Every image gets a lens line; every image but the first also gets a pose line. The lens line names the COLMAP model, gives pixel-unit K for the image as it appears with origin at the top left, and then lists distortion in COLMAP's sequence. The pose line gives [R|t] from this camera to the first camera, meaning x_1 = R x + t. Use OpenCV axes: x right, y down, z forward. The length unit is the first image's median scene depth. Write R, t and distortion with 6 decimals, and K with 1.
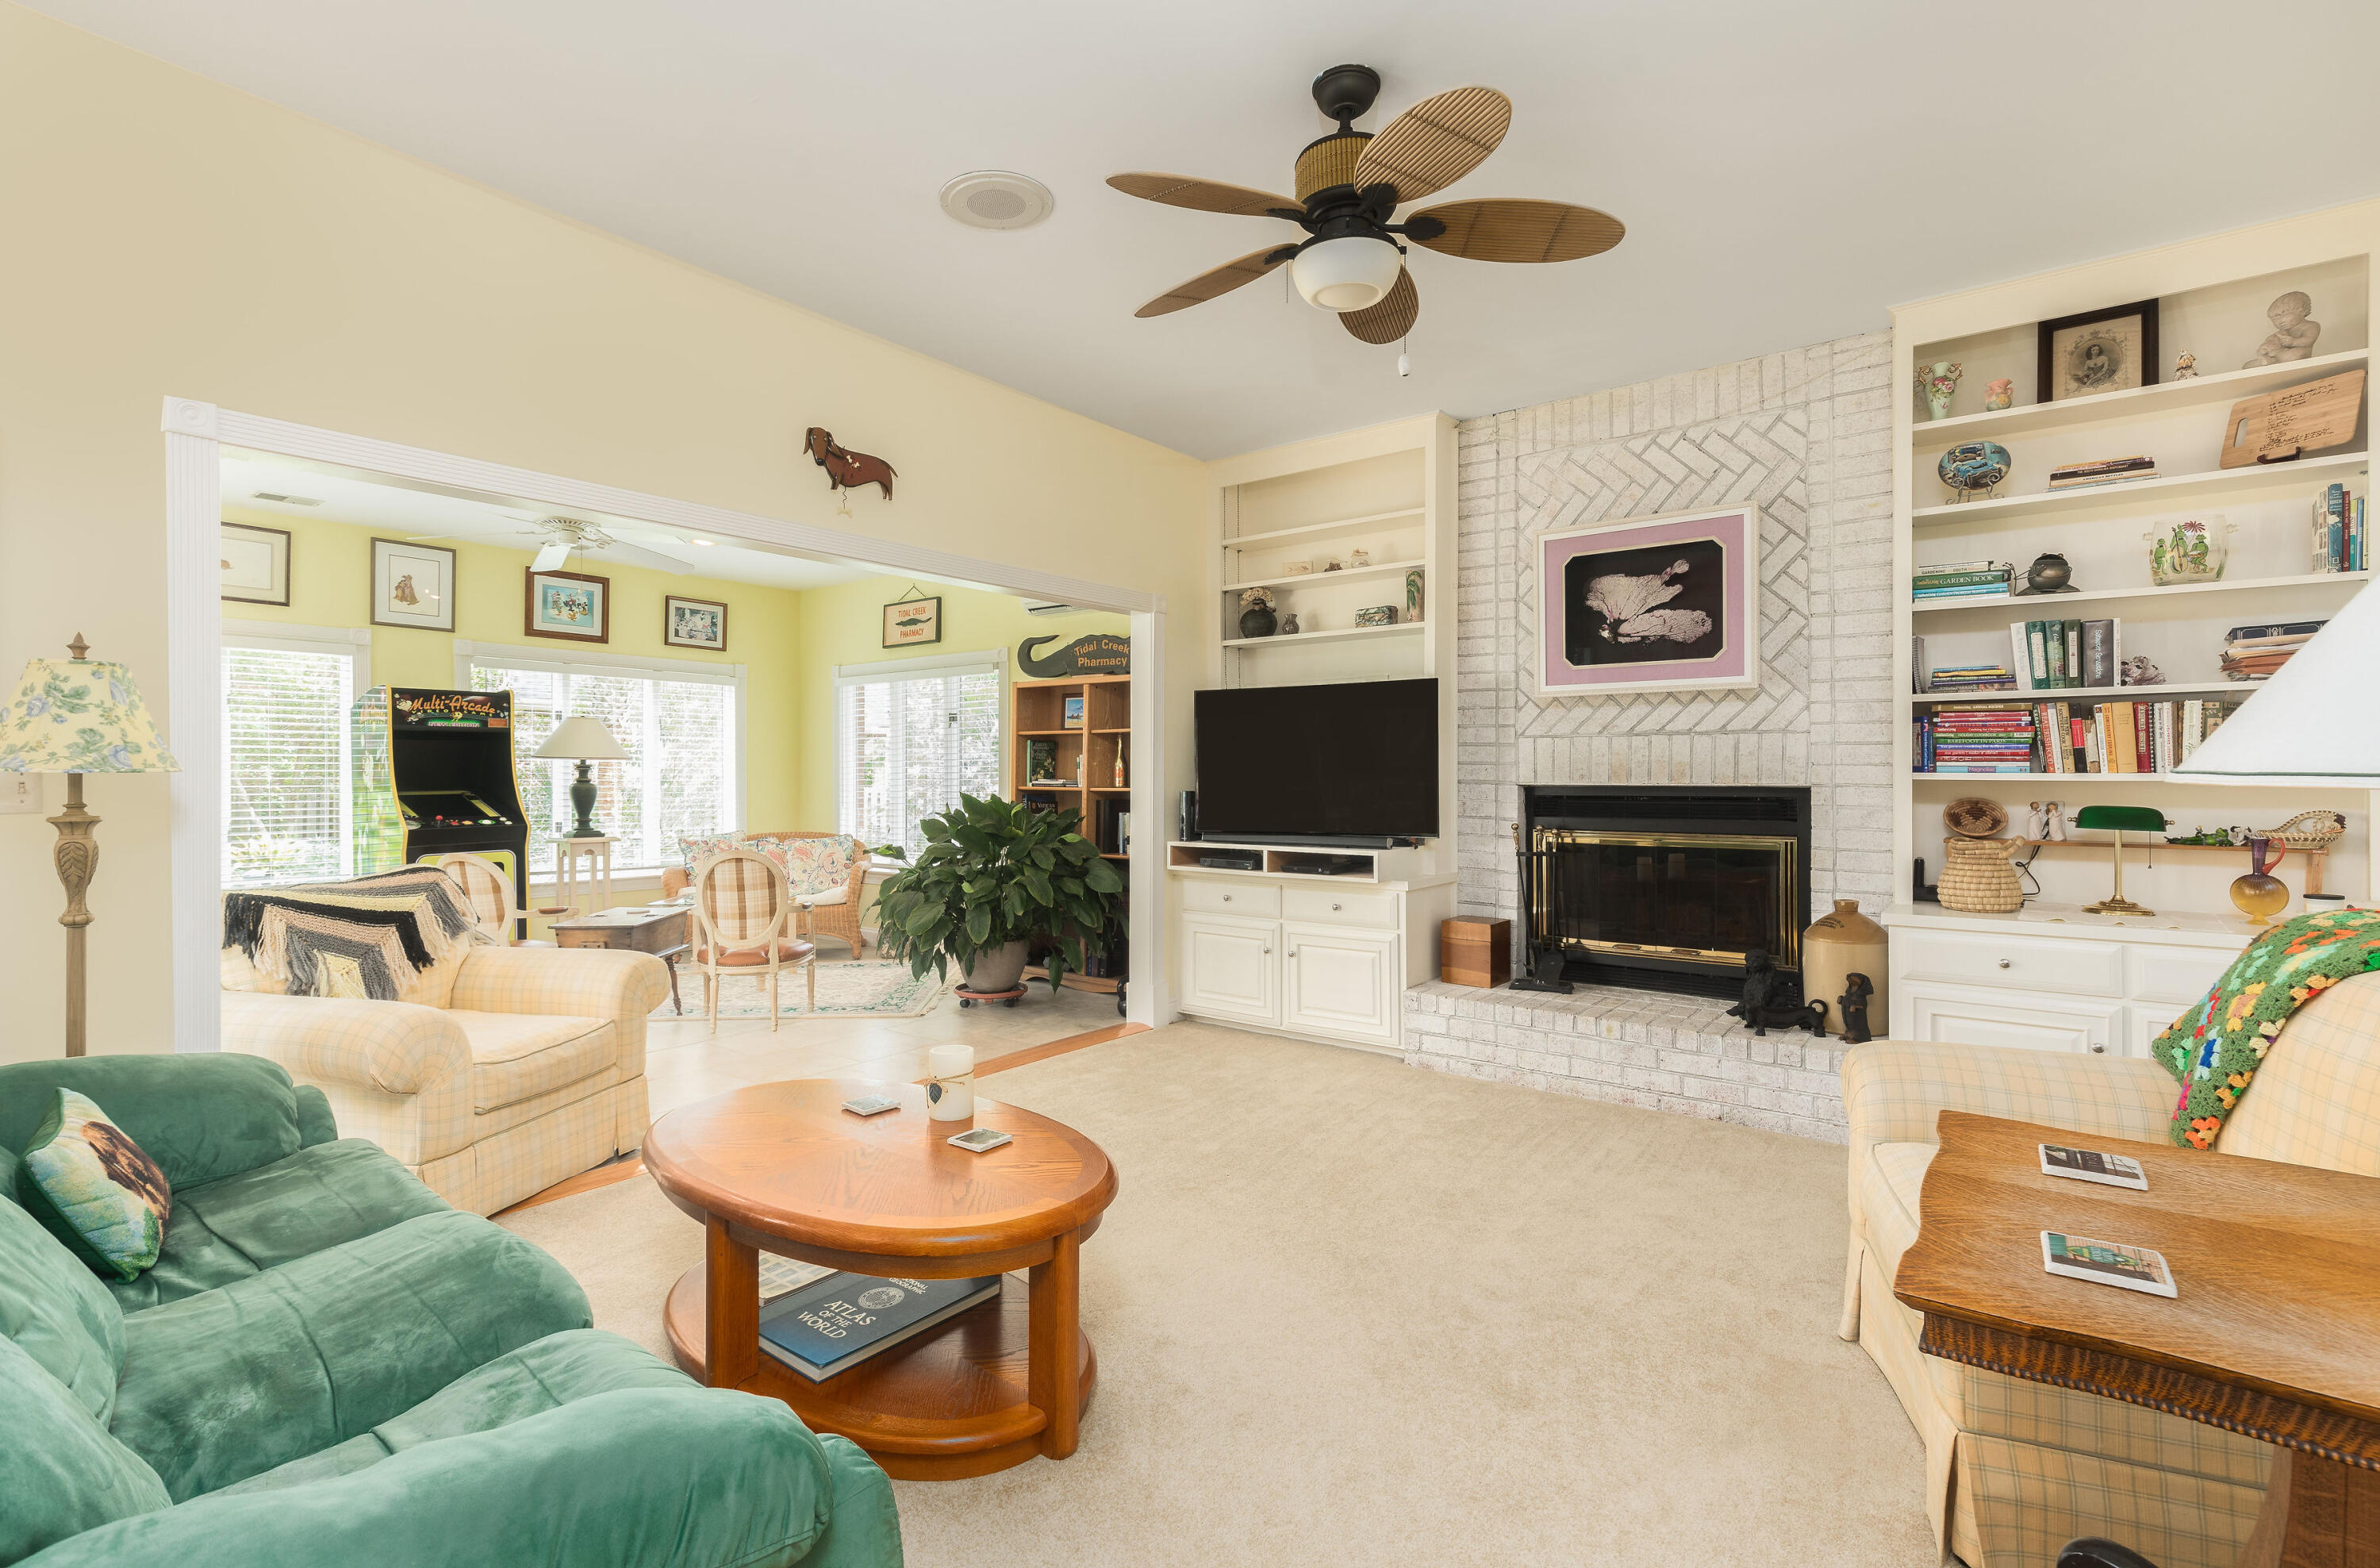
lens RADIAL K [[1086.6, 0, 1165.1], [0, 1086.6, 766.3], [0, 0, 1]] dist [0.002853, -0.000235]
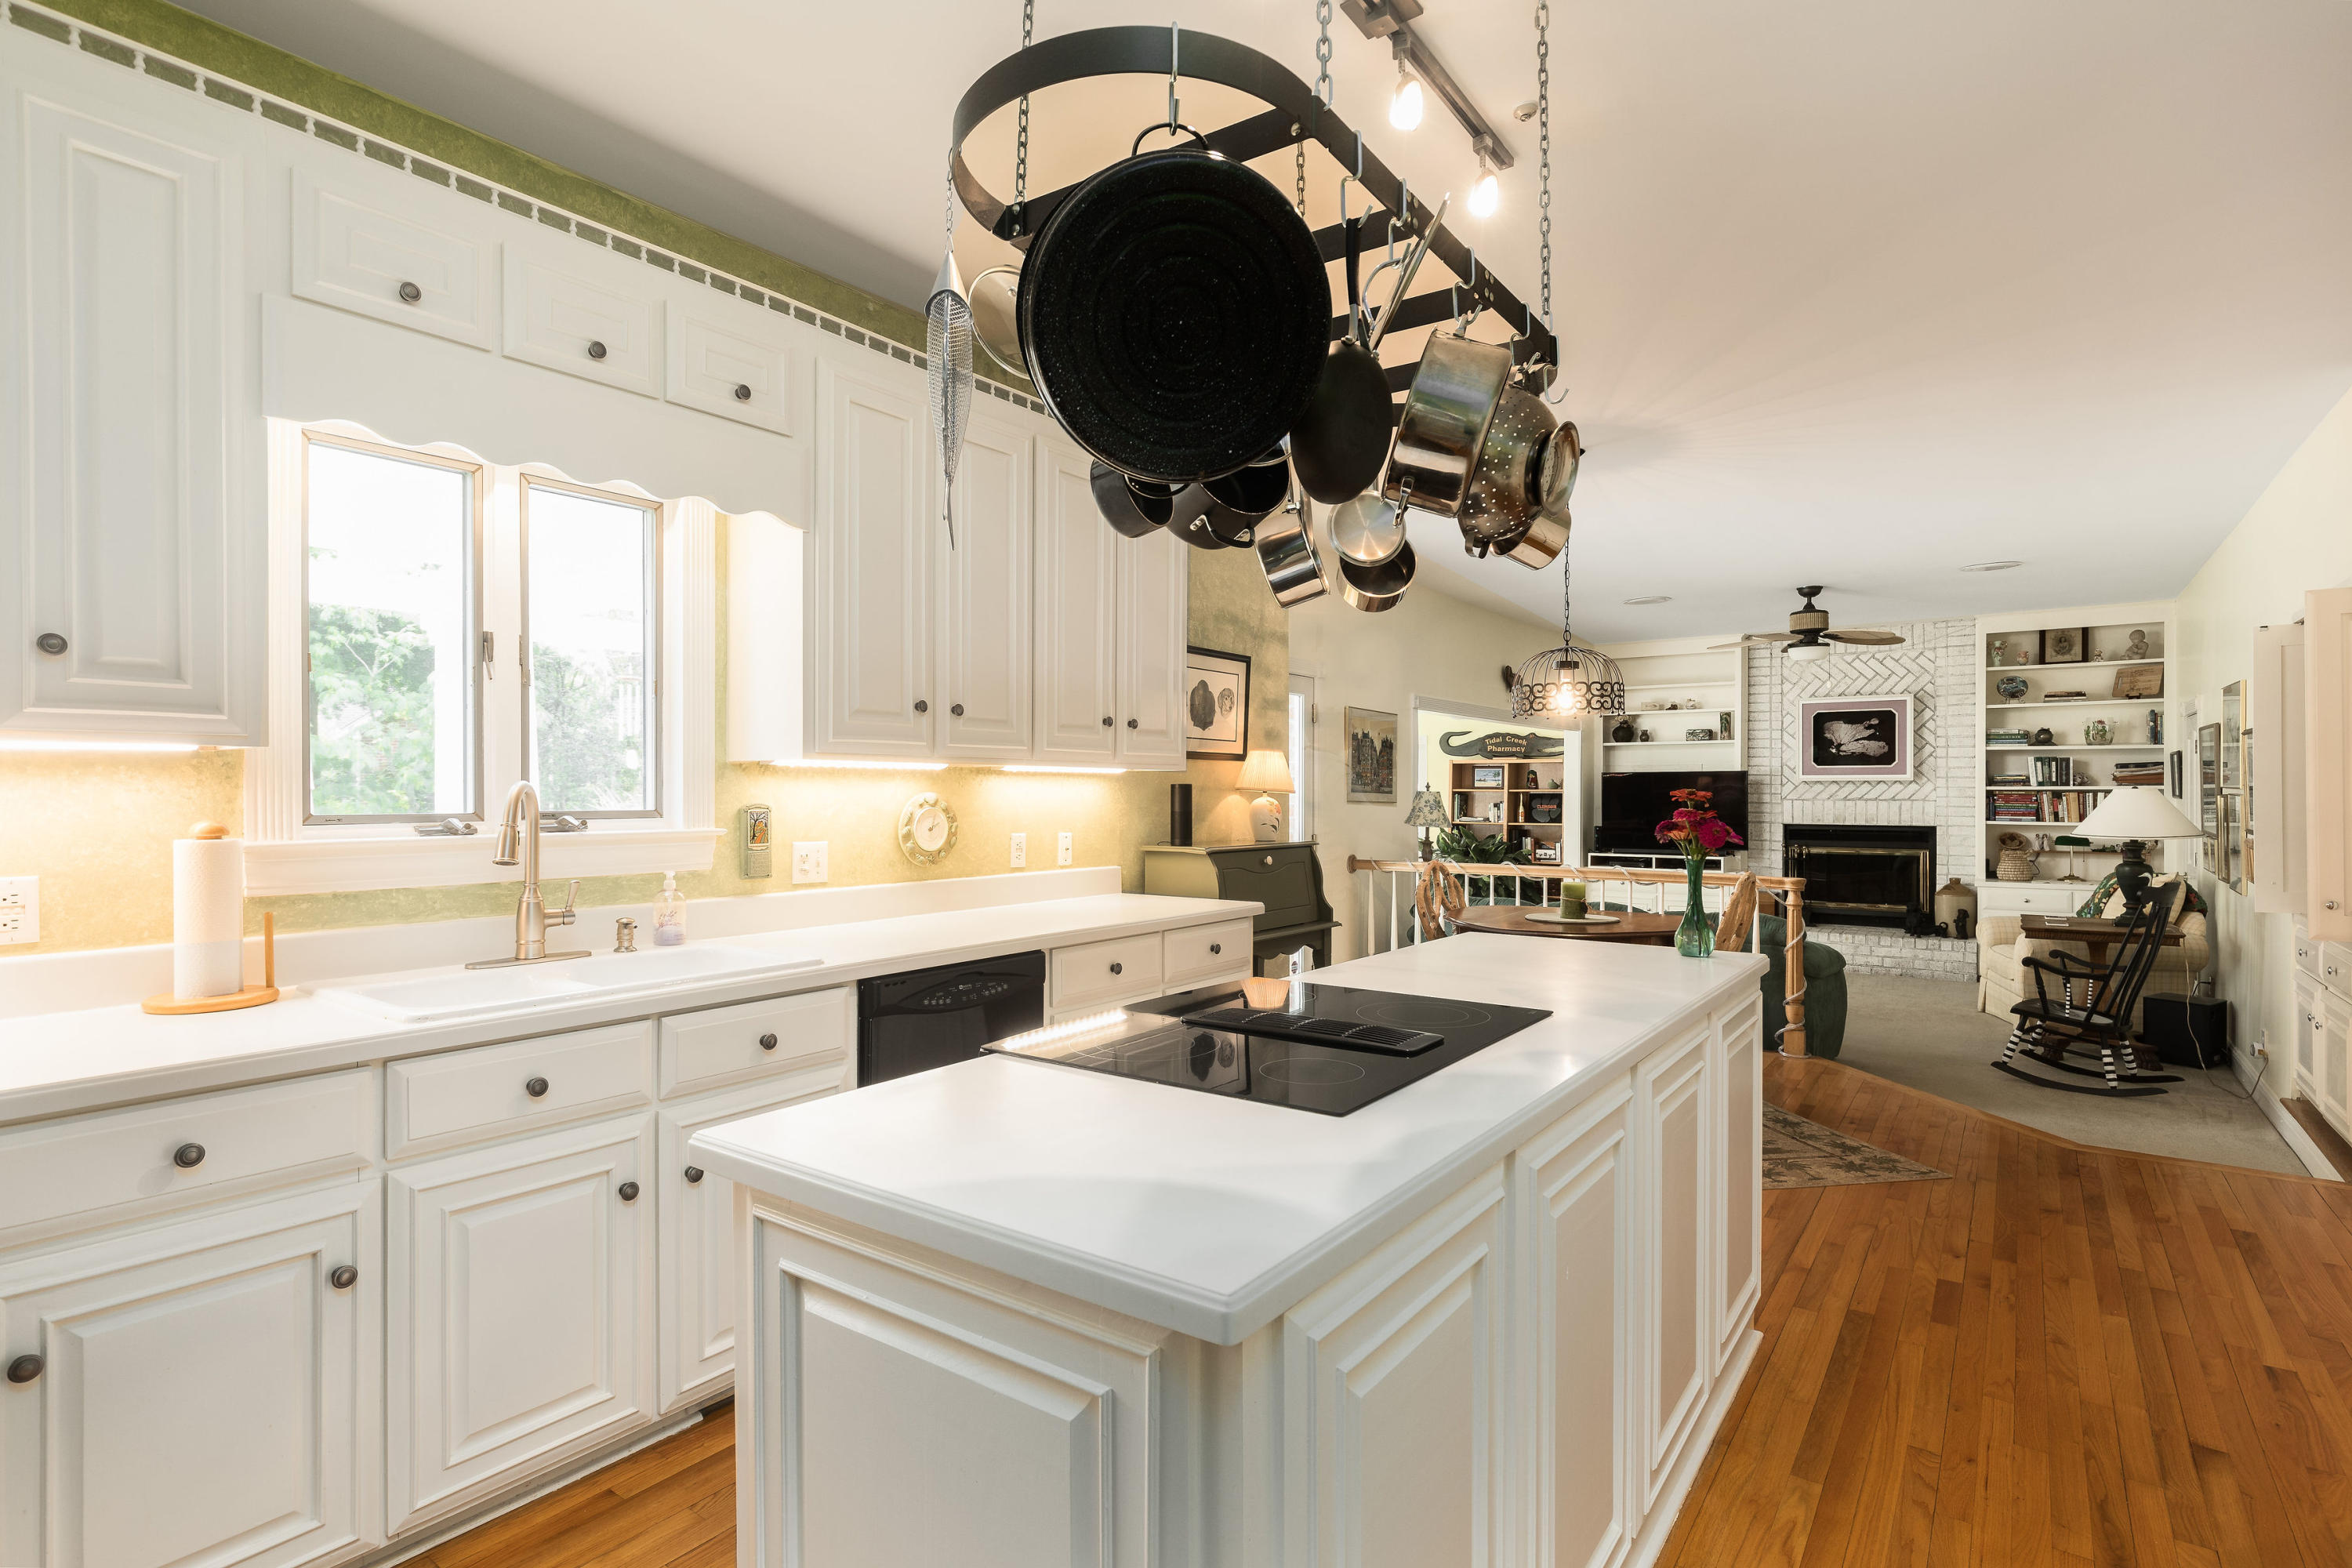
lens RADIAL K [[1158.7, 0, 1163.8], [0, 1158.7, 783.0], [0, 0, 1]] dist [-0.005056, 0.000584]
pose [[0.999519, 0.002685, 0.030909, -0.994710], [-0.002623, 0.999994, -0.002057, -0.057861], [-0.030914, 0.001975, 0.999520, -1.226070]]
